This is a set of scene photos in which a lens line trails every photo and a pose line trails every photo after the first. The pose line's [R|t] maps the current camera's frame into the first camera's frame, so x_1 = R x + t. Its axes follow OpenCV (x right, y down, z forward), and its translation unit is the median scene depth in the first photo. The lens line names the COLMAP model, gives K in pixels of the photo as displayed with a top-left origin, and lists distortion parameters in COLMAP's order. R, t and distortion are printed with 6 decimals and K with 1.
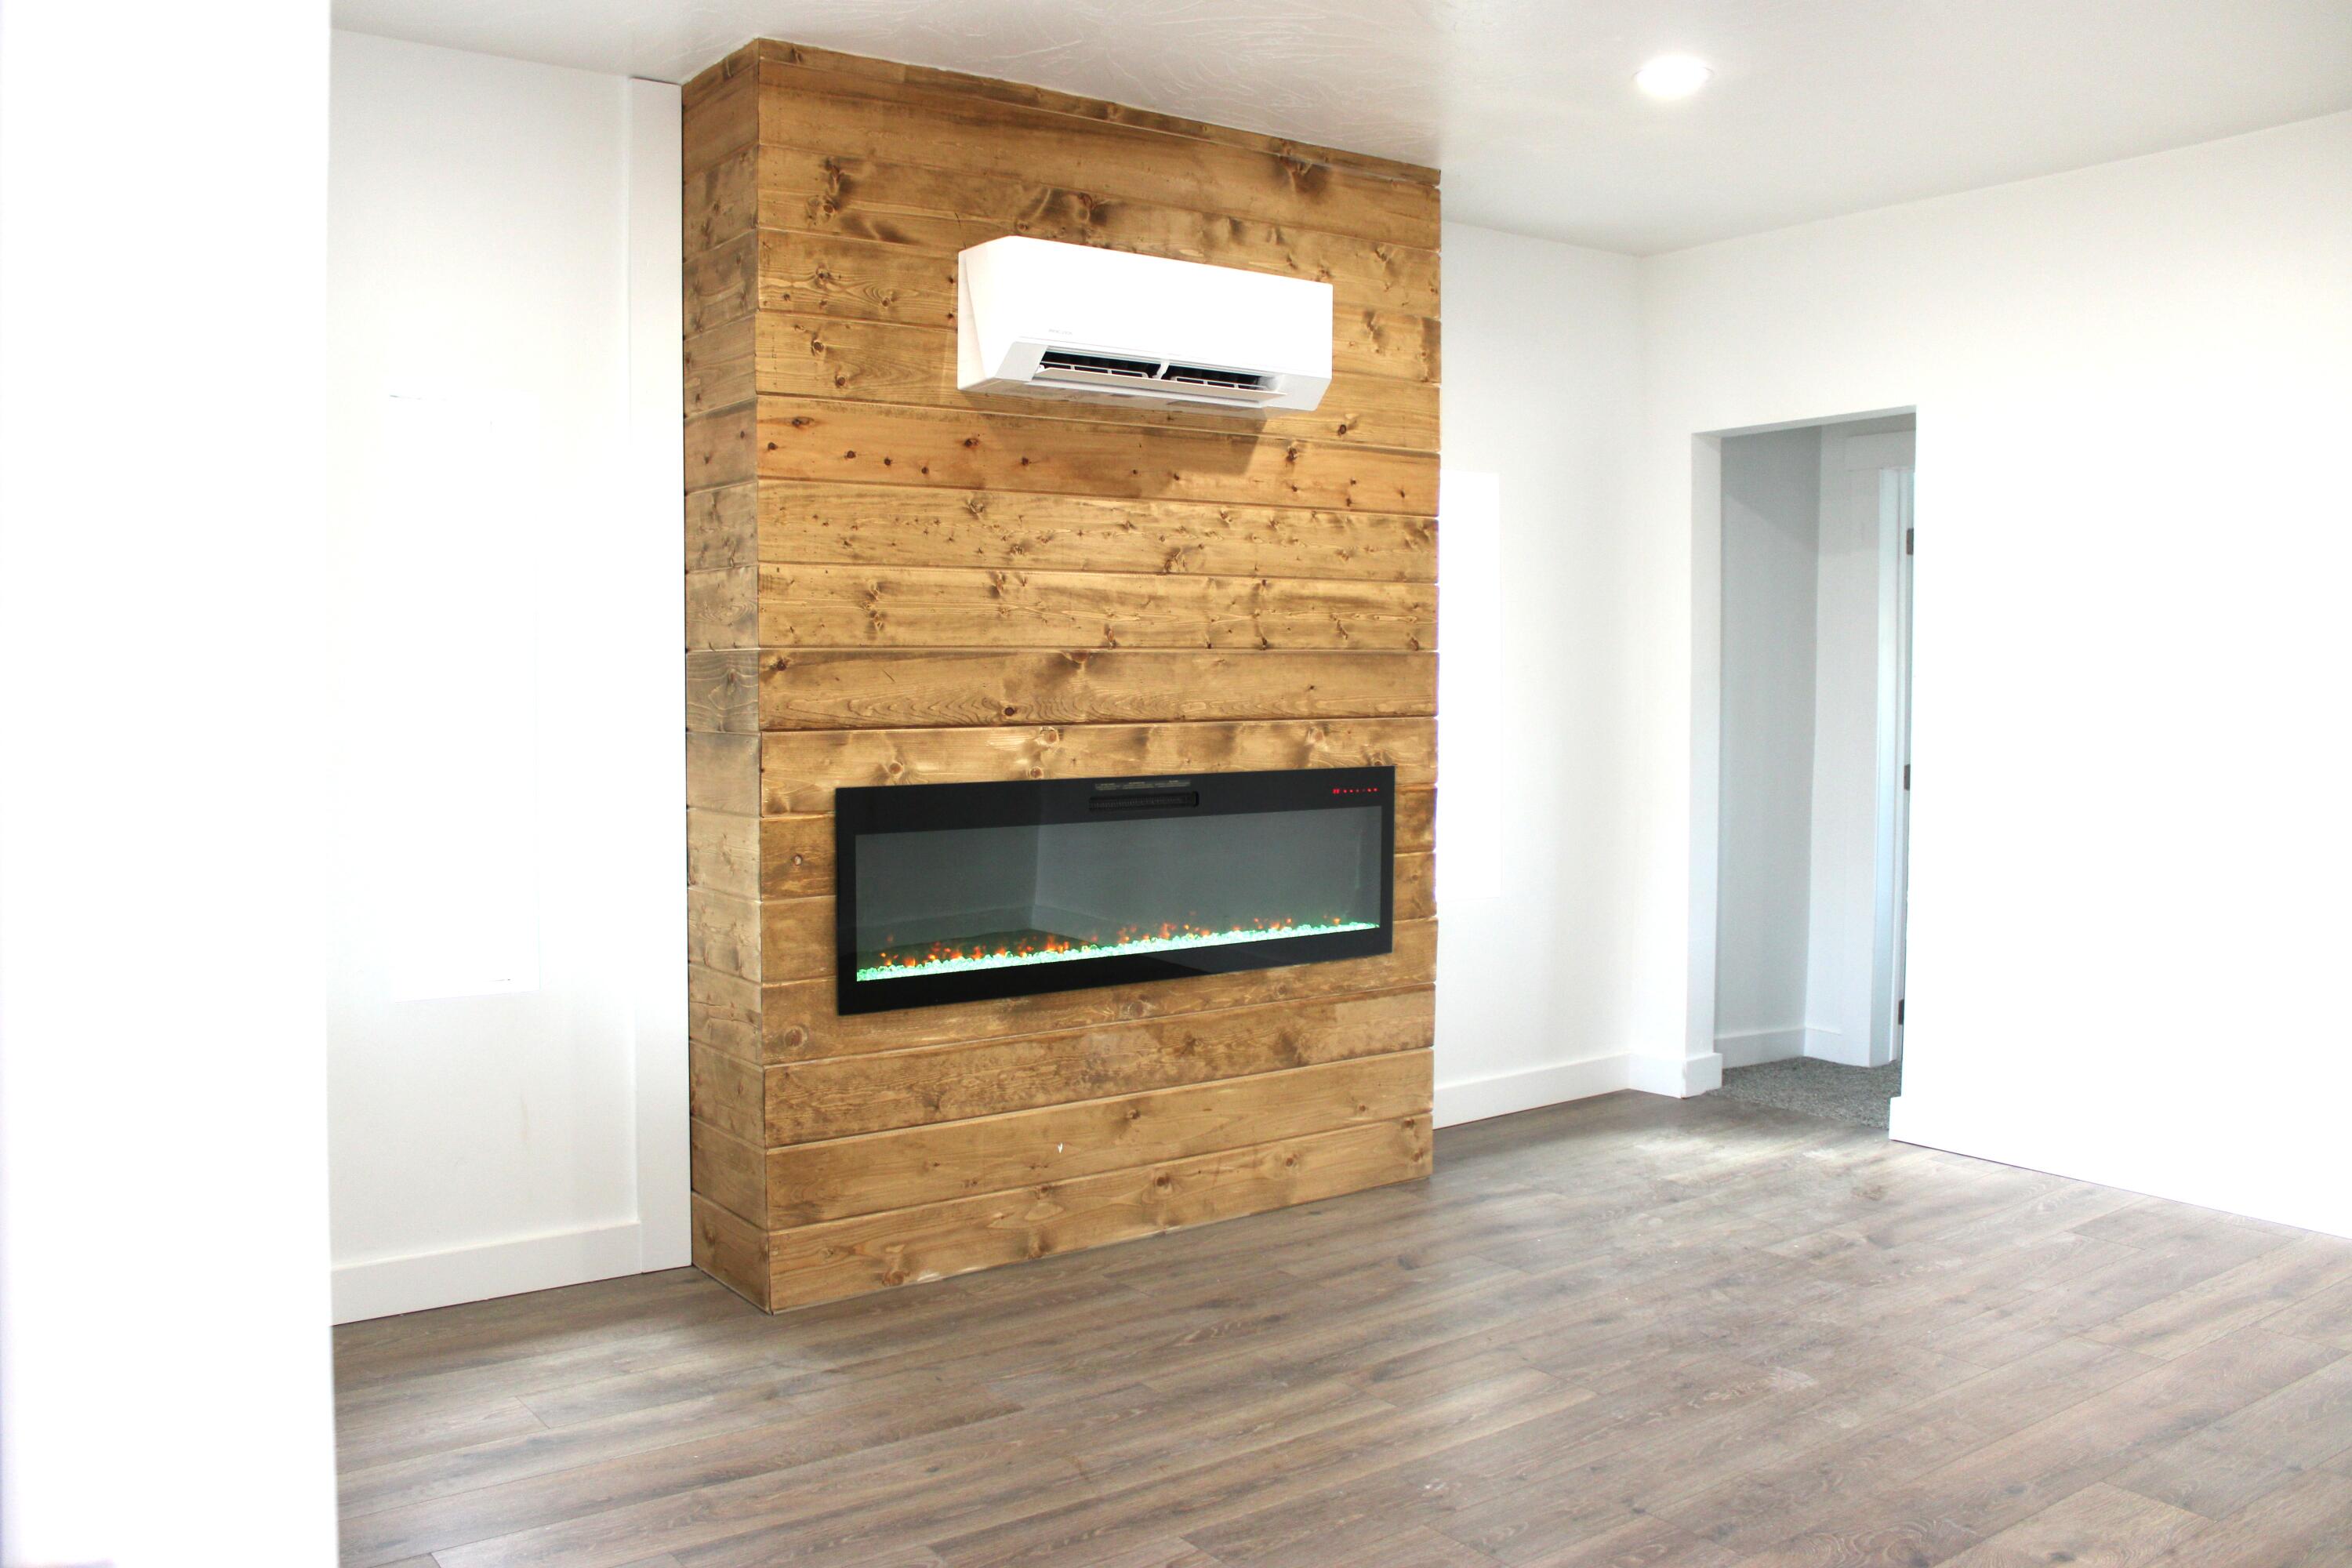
lens RADIAL K [[1908.5, 0, 1176.0], [0, 1908.5, 784.0], [0, 0, 1]] dist [-0.165770, 0.150658]
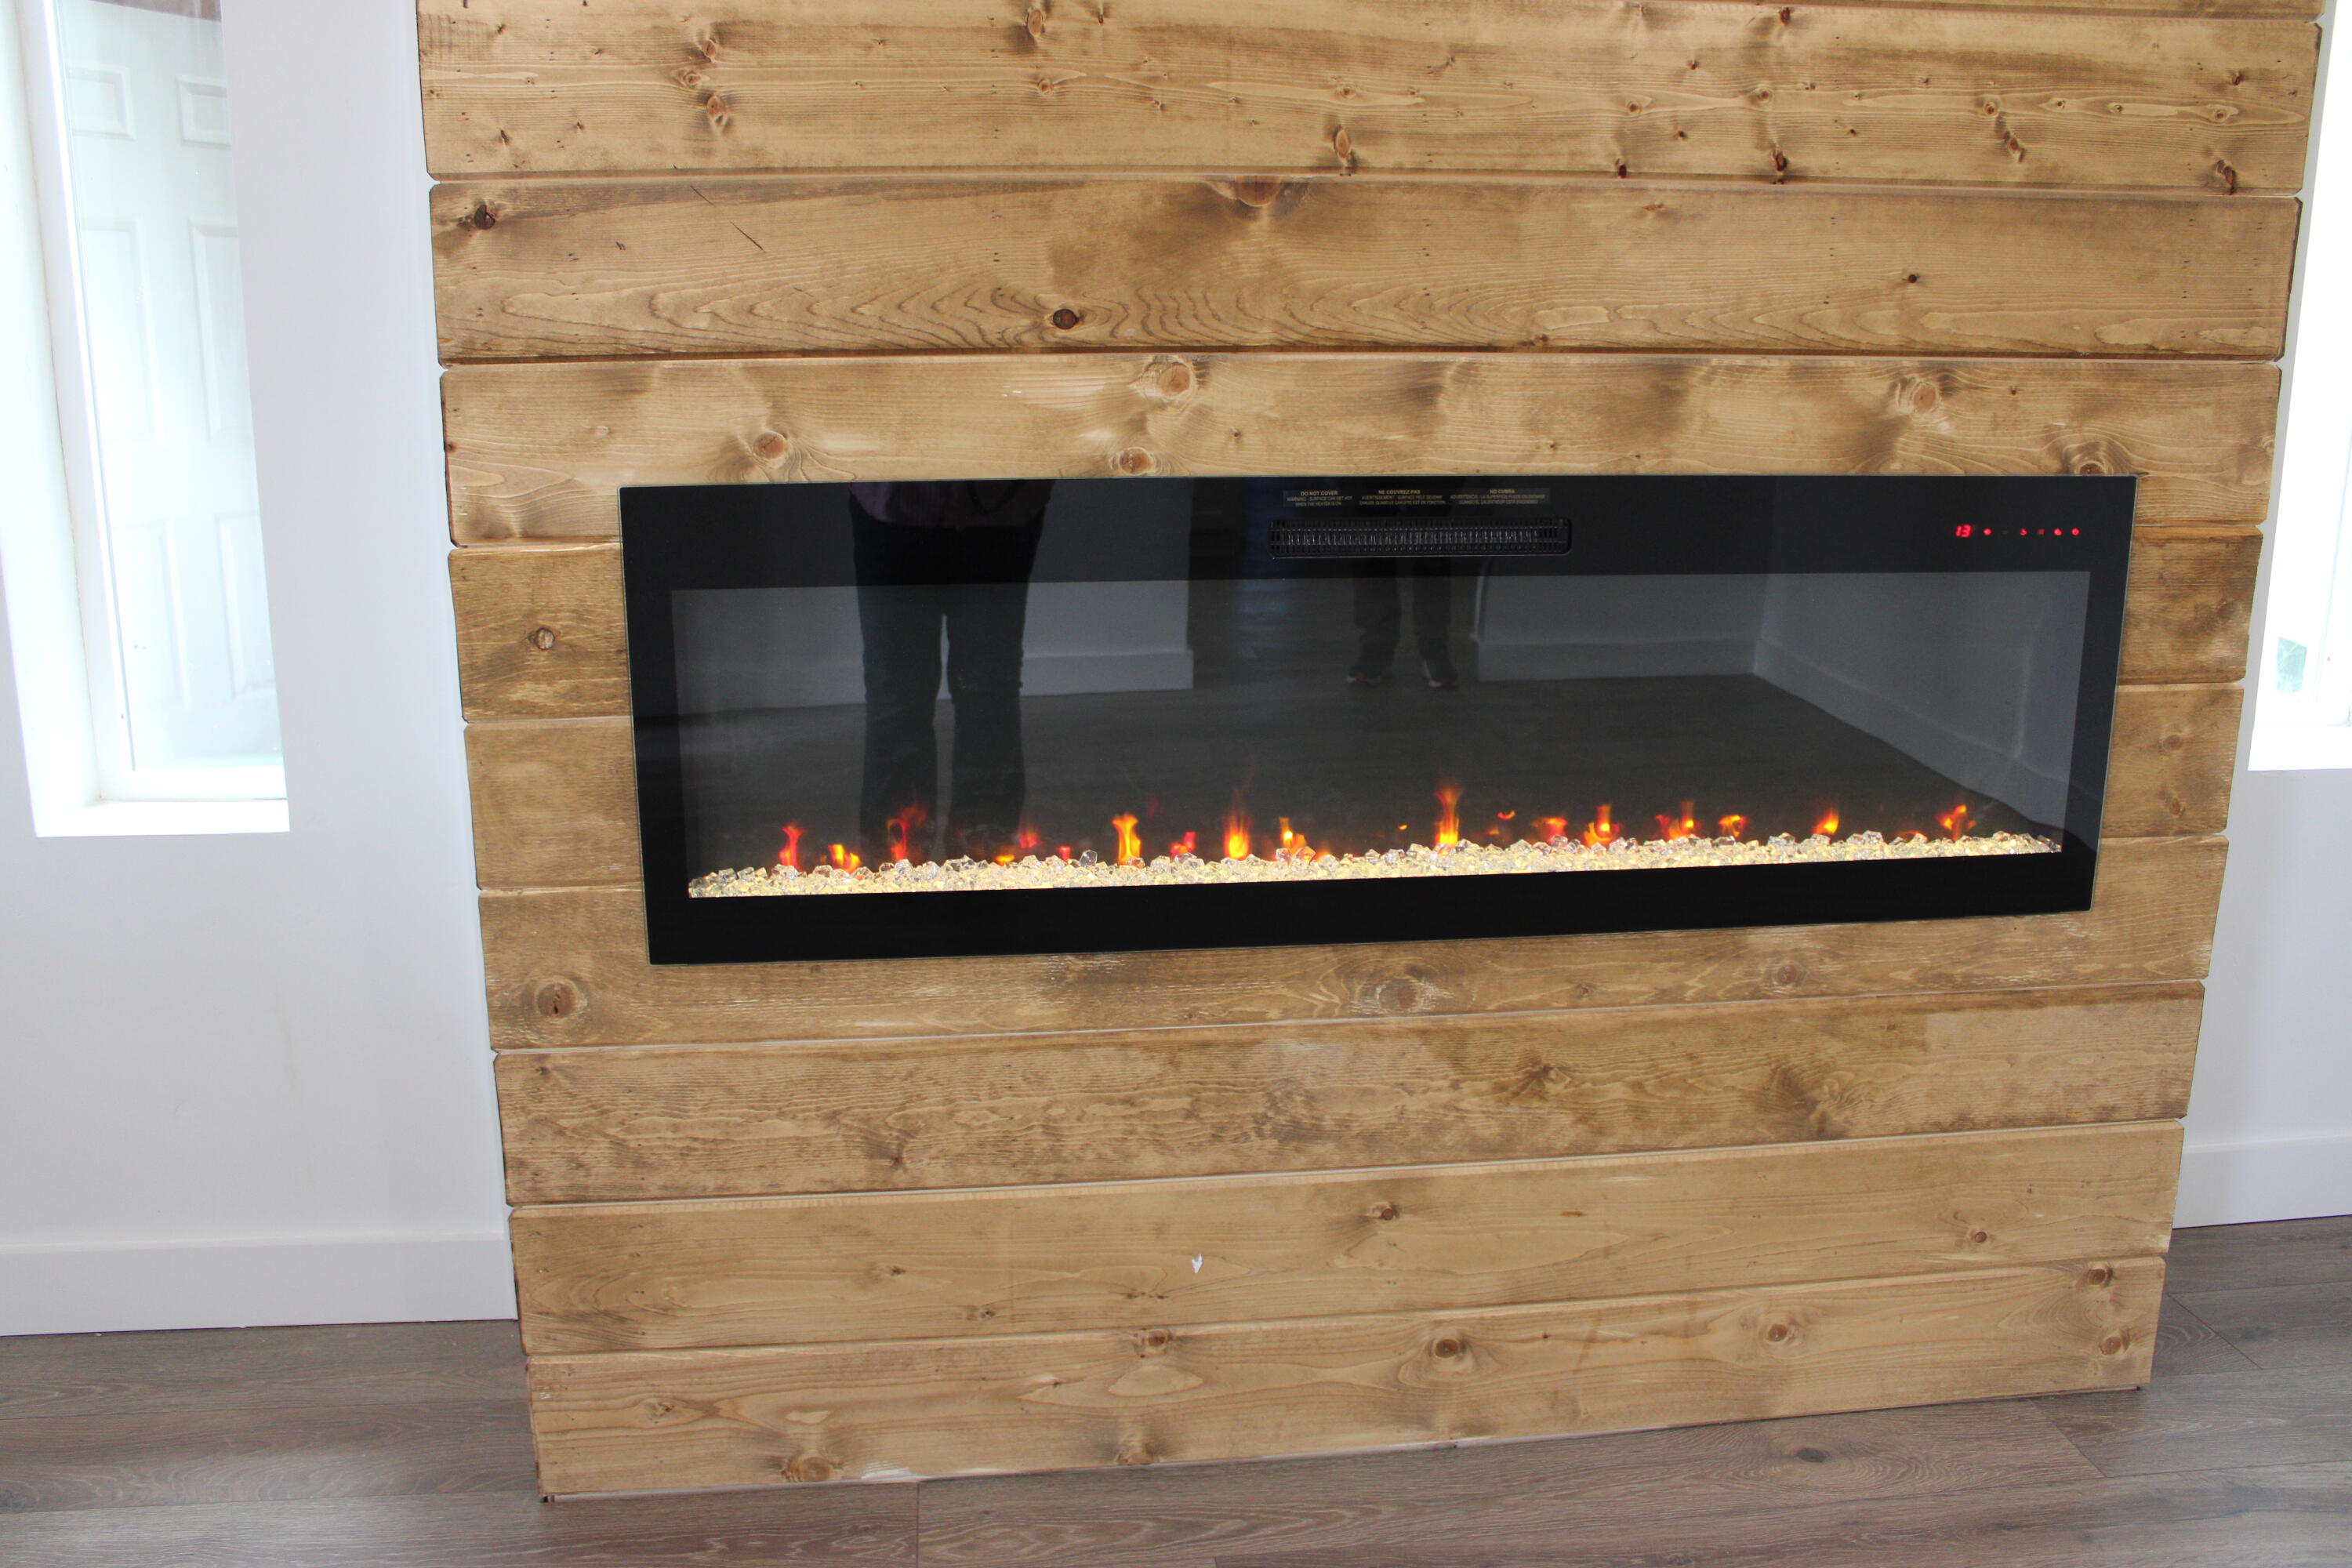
lens RADIAL K [[1908.5, 0, 1176.0], [0, 1908.5, 784.0], [0, 0, 1]] dist [-0.165770, 0.150658]
pose [[0.867722, 0.107367, -0.485315, 0.150276], [-0.025942, 0.984843, 0.171495, -0.007691], [0.496373, -0.136220, 0.857355, 0.602501]]
